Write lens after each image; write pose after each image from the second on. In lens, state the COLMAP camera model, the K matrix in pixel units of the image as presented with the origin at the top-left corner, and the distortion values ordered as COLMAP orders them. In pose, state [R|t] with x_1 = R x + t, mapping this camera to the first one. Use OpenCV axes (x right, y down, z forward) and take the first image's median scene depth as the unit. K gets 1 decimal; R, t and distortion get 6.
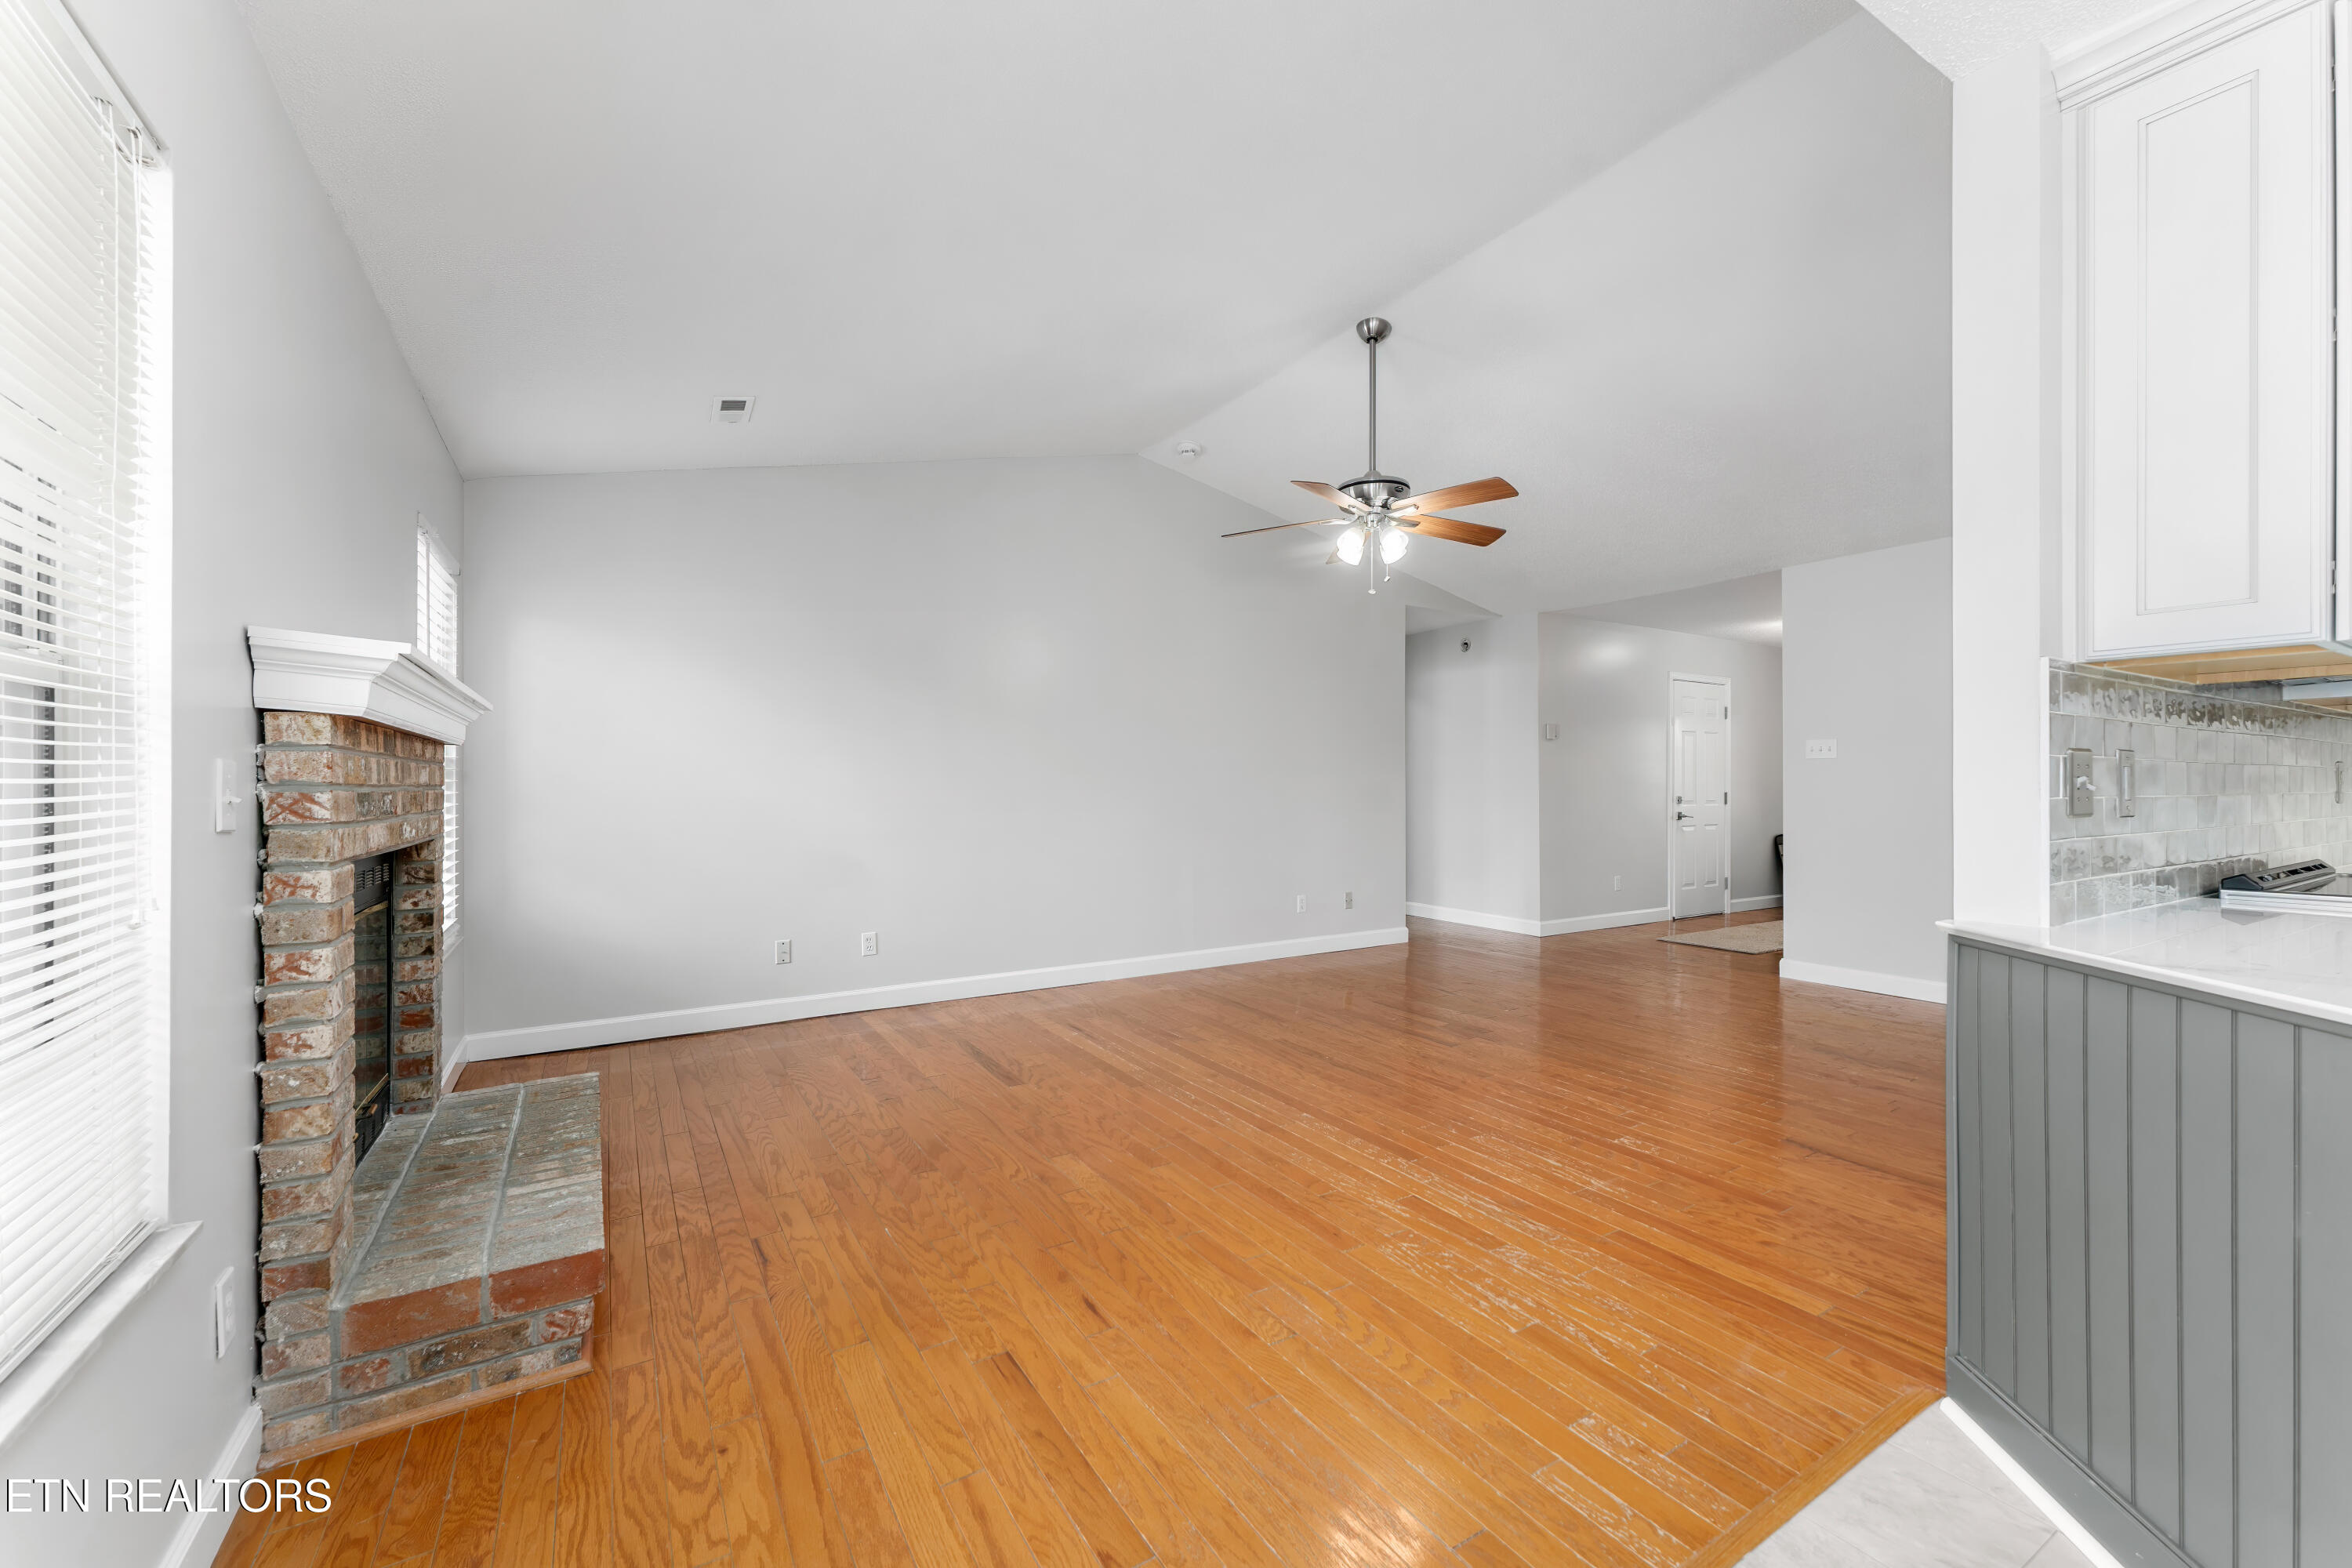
lens RADIAL K [[944.5, 0, 1176.2], [0, 944.5, 787.8], [0, 0, 1]] dist [-0.001449, 0.000026]
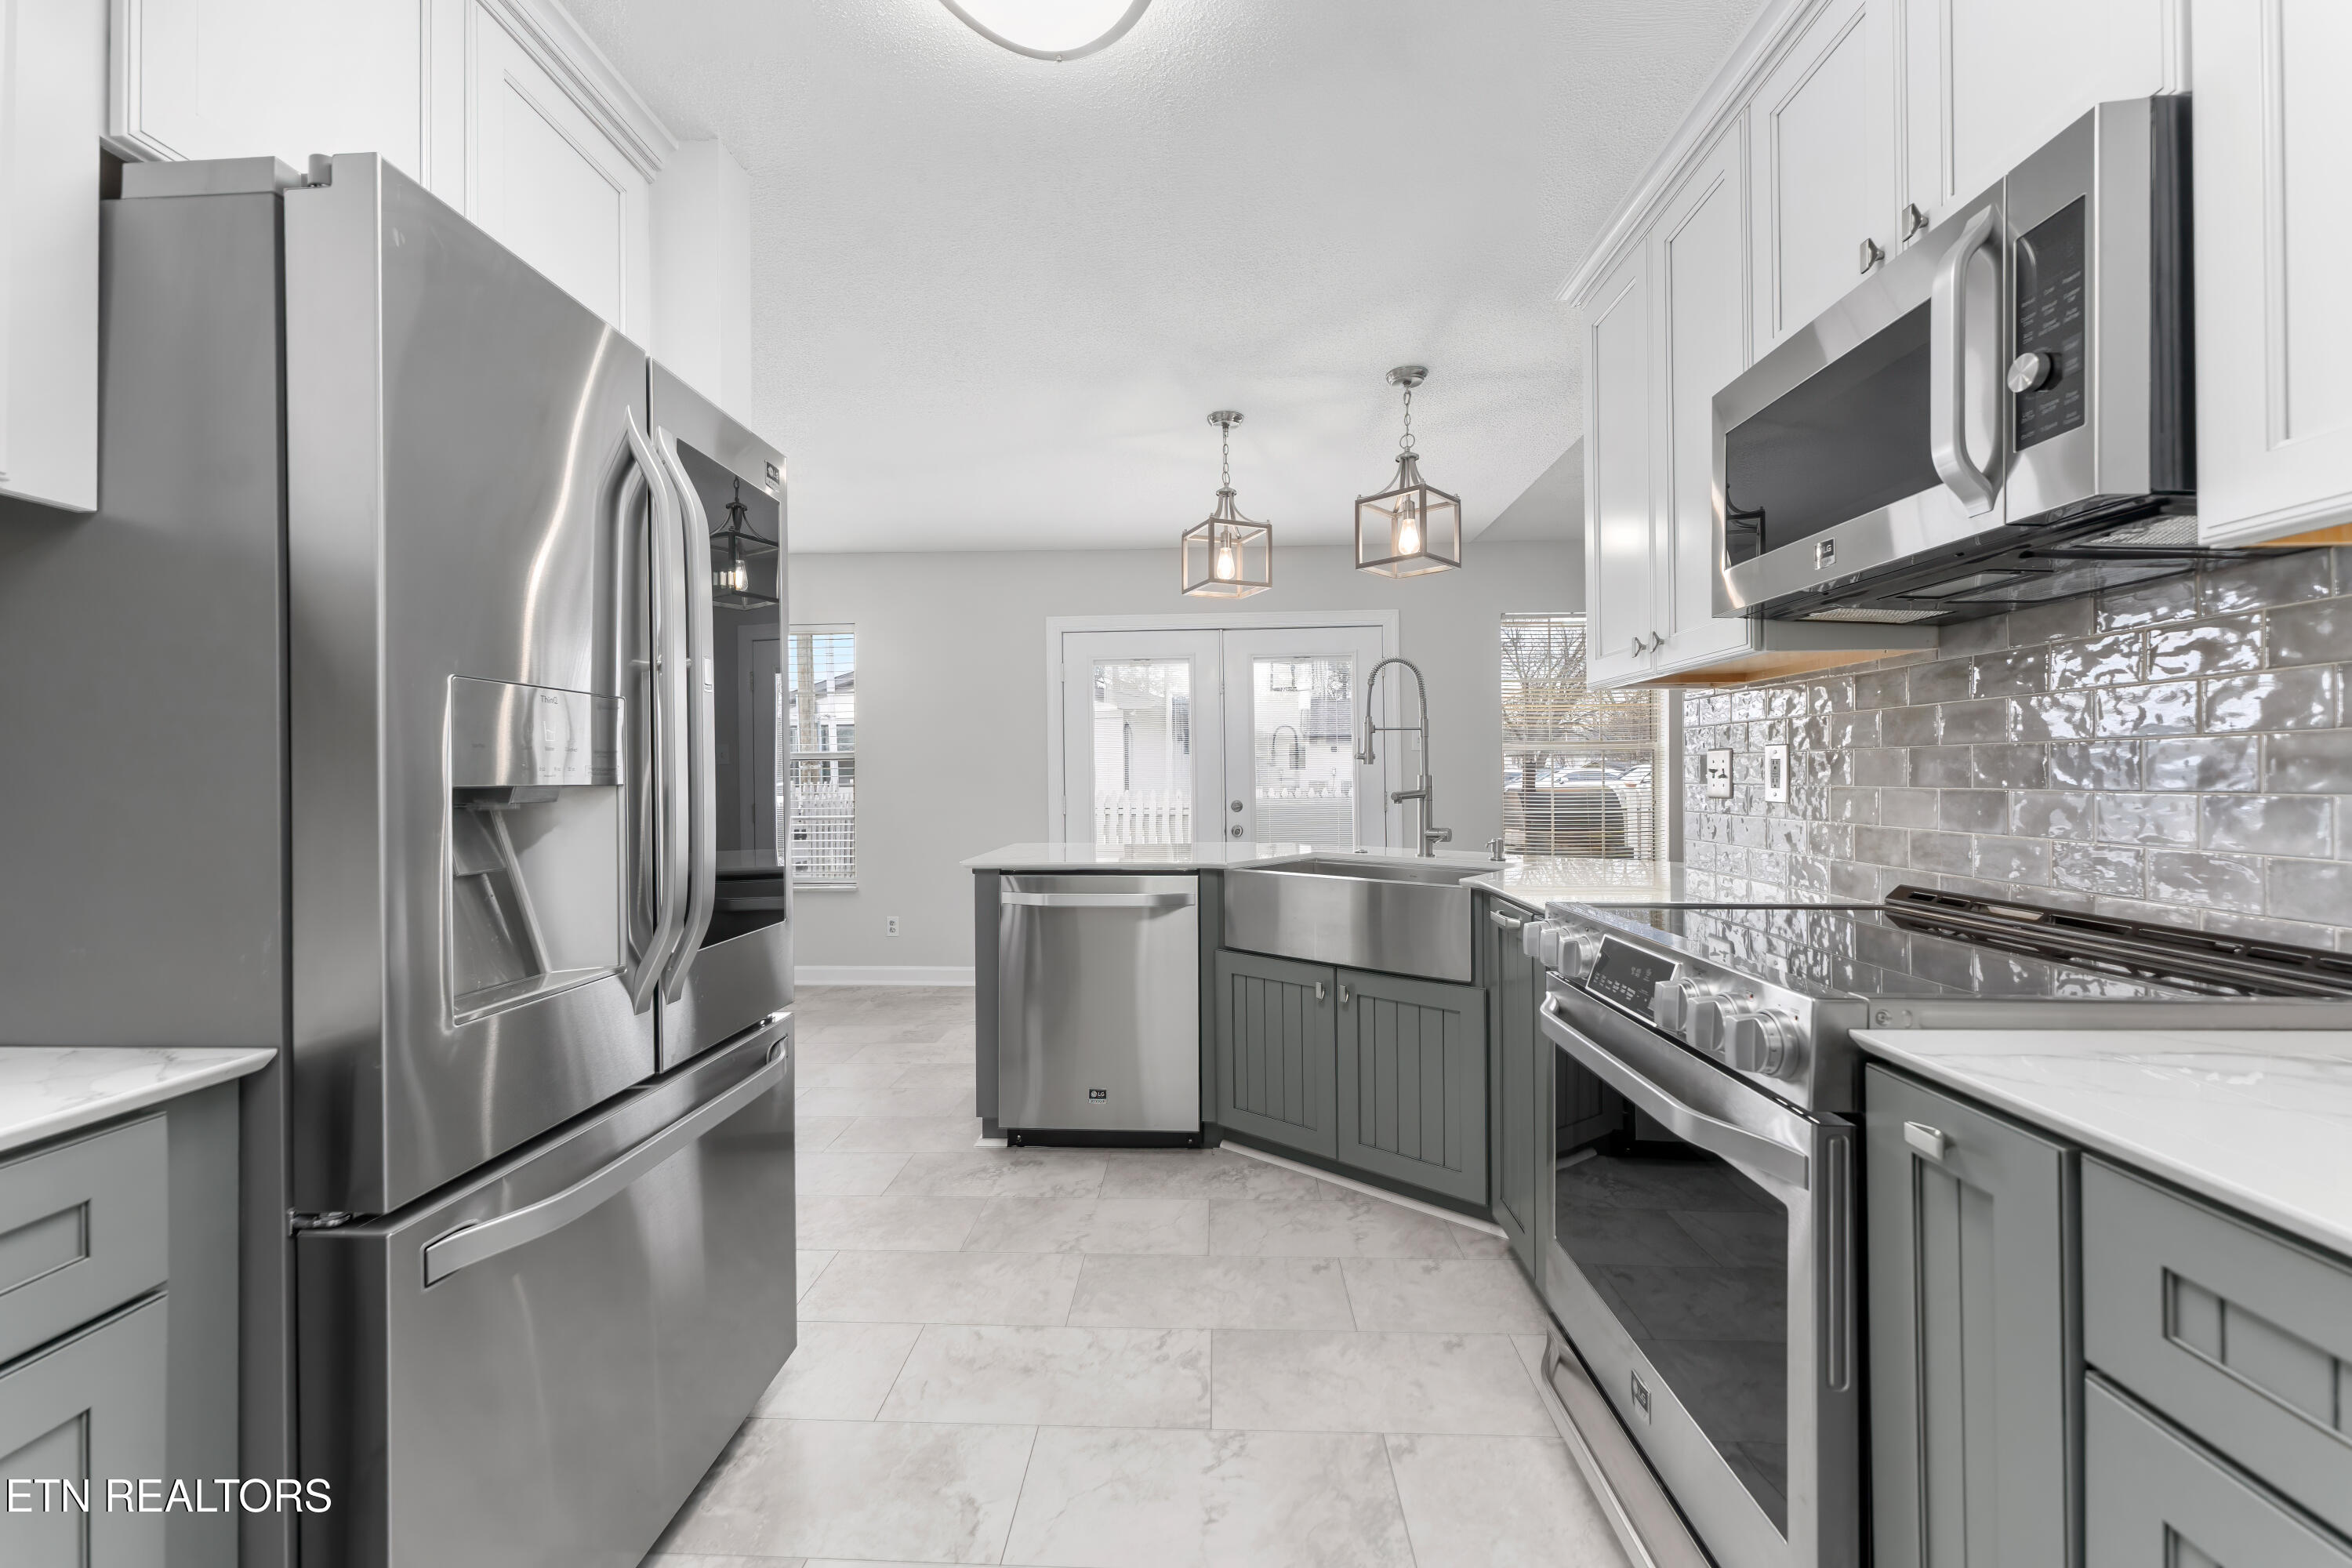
lens RADIAL K [[944.5, 0, 1173.7], [0, 944.5, 773.6], [0, 0, 1]] dist [-0.001449, 0.000026]
pose [[-0.540941, 0.003647, -0.841053, 2.267677], [0.005627, 0.999984, 0.000717, -0.009343], [0.841042, -0.004344, -0.540953, 0.960667]]
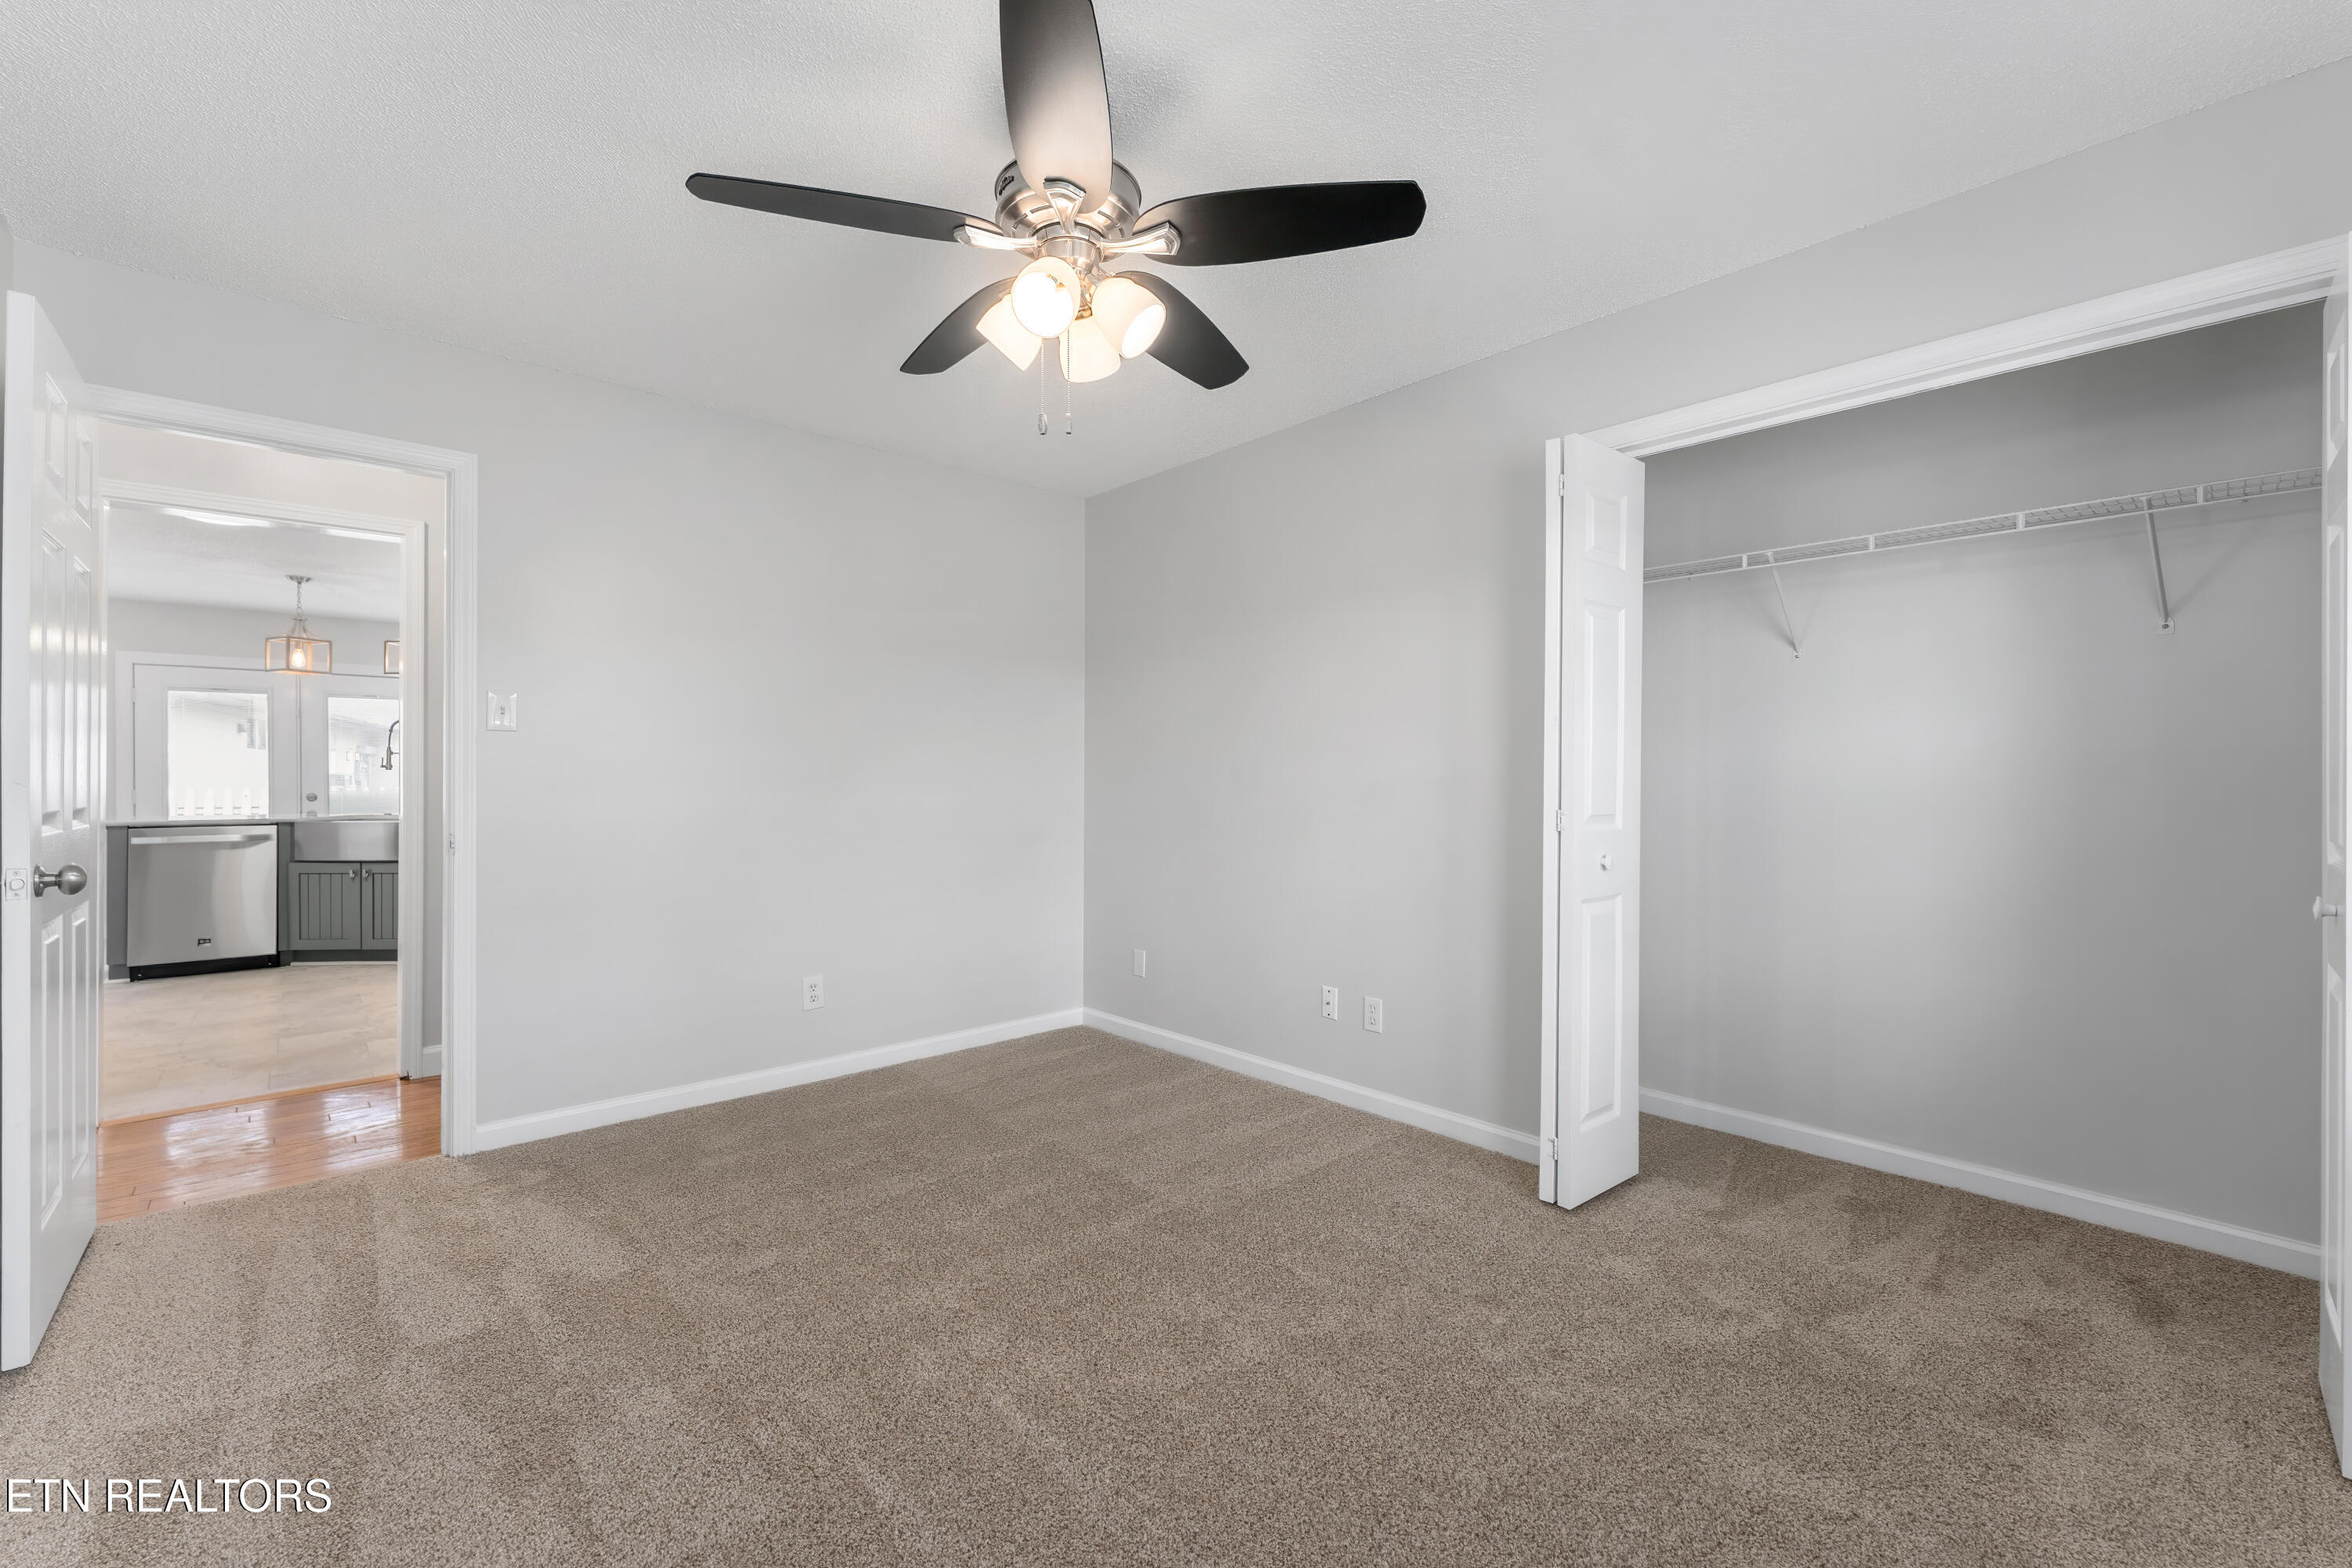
lens RADIAL K [[944.5, 0, 1175.9], [0, 944.5, 783.0], [0, 0, 1]] dist [-0.001449, 0.000026]
pose [[0.218483, 0.004989, -0.975828, 4.404038], [-0.005426, 0.999978, 0.003898, -0.006233], [0.975826, 0.004443, 0.218505, 2.235895]]
